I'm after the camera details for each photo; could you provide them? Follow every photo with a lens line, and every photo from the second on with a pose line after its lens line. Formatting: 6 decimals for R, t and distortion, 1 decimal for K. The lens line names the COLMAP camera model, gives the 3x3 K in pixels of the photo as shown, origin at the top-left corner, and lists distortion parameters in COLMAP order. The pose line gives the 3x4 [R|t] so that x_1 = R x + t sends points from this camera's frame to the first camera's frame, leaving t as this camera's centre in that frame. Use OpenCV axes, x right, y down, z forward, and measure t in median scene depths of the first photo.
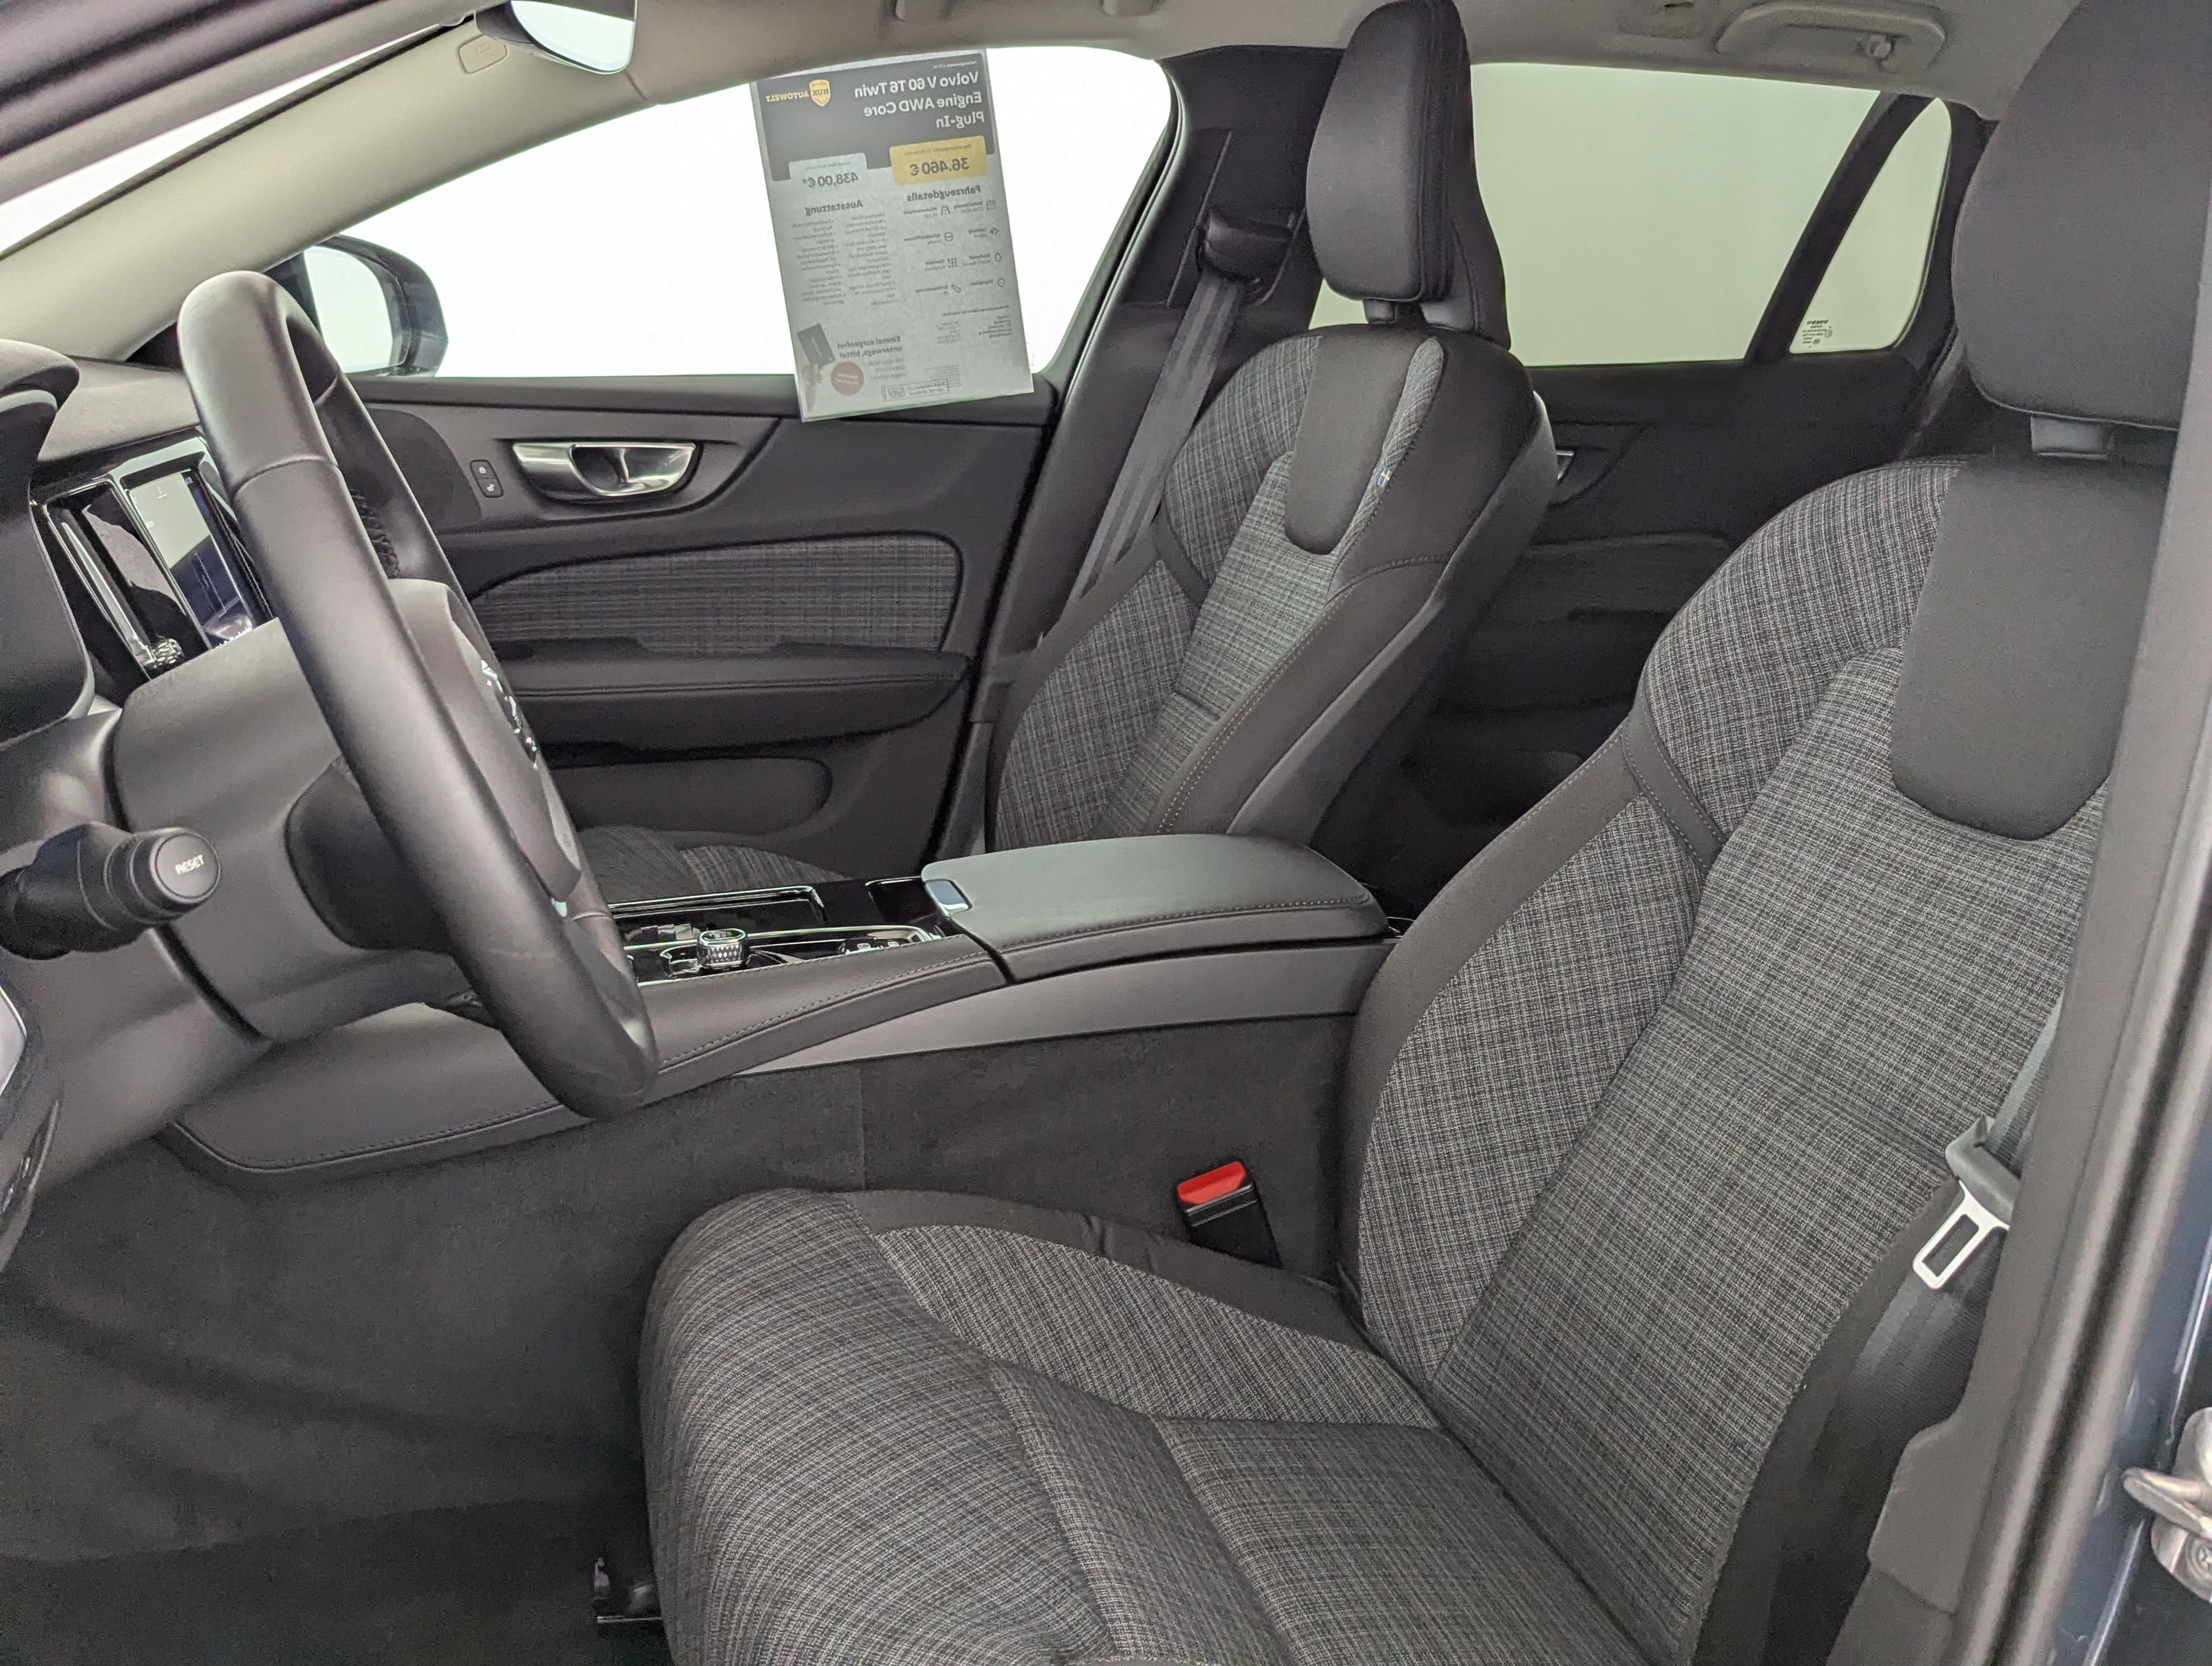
lens RADIAL K [[2055.3, 0, 1106.1], [0, 2055.3, 820.5], [0, 0, 1]] dist [0.046618, 0.000000]
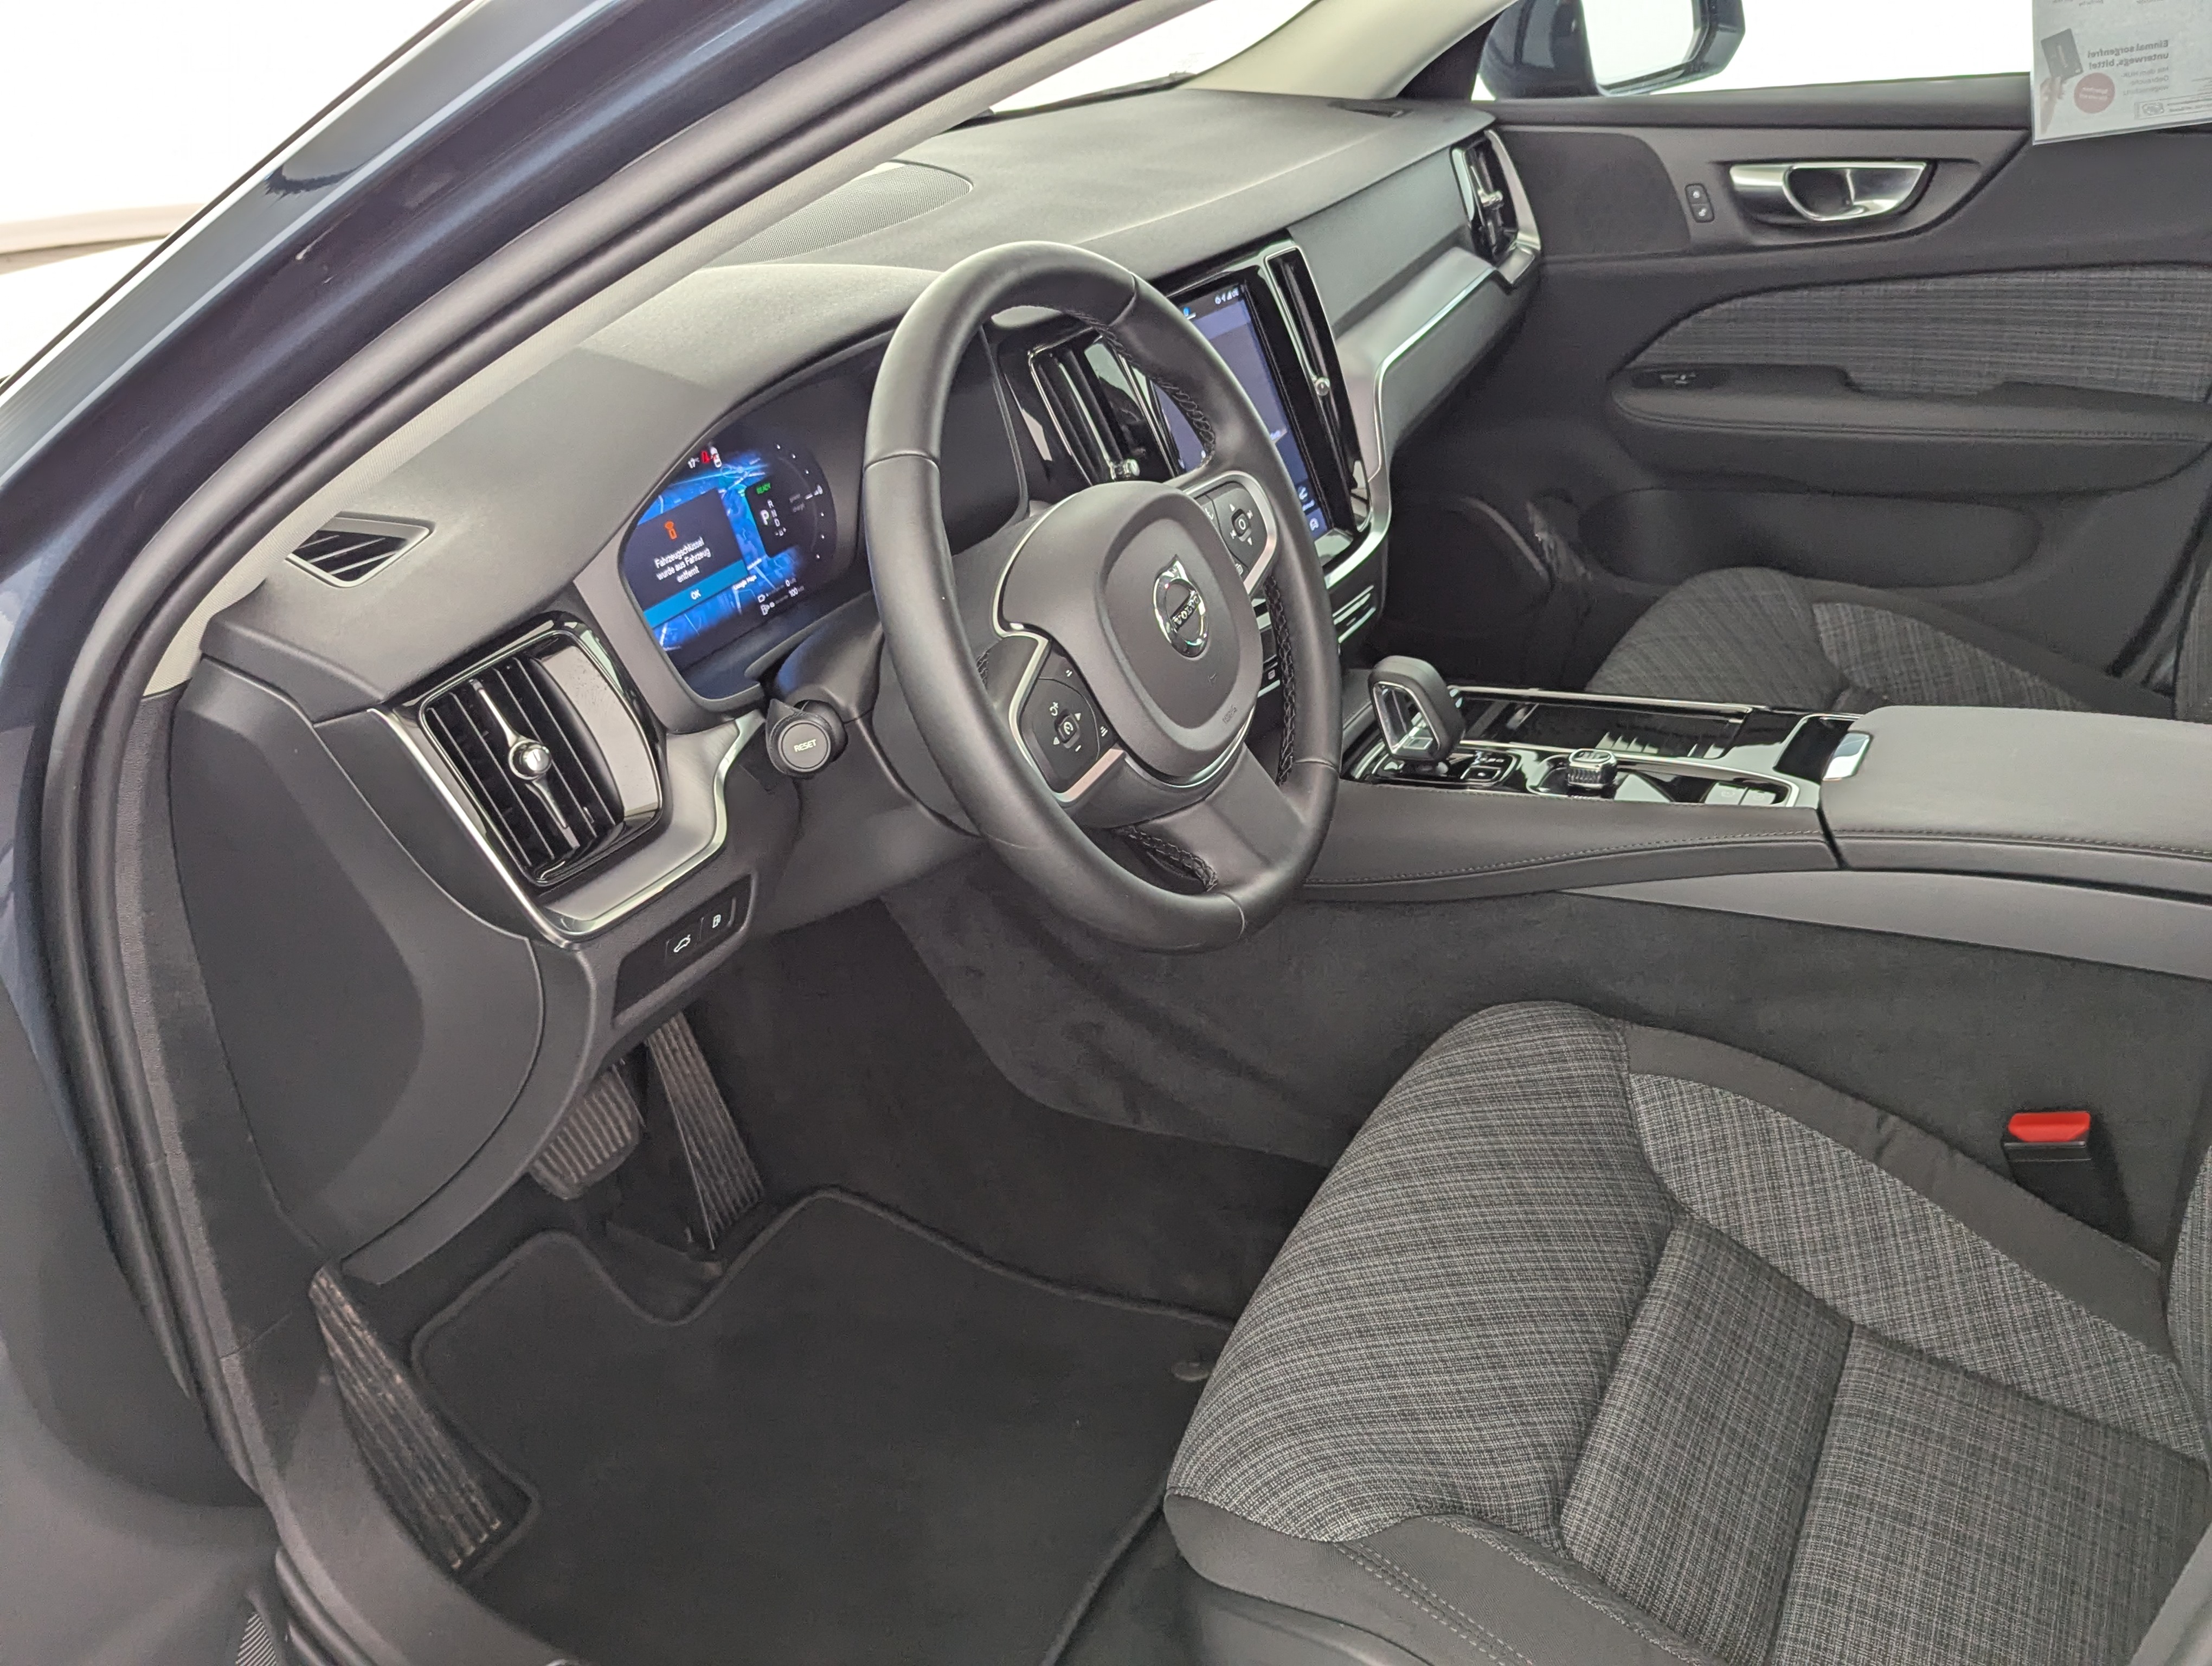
lens RADIAL K [[2055.3, 0, 1114.4], [0, 2055.3, 844.1], [0, 0, 1]] dist [0.046618, 0.000000]
pose [[0.717726, 0.241830, -0.652983, 0.228758], [-0.084706, 0.961114, 0.262840, -0.106821], [0.691154, -0.133336, 0.710301, 0.048080]]
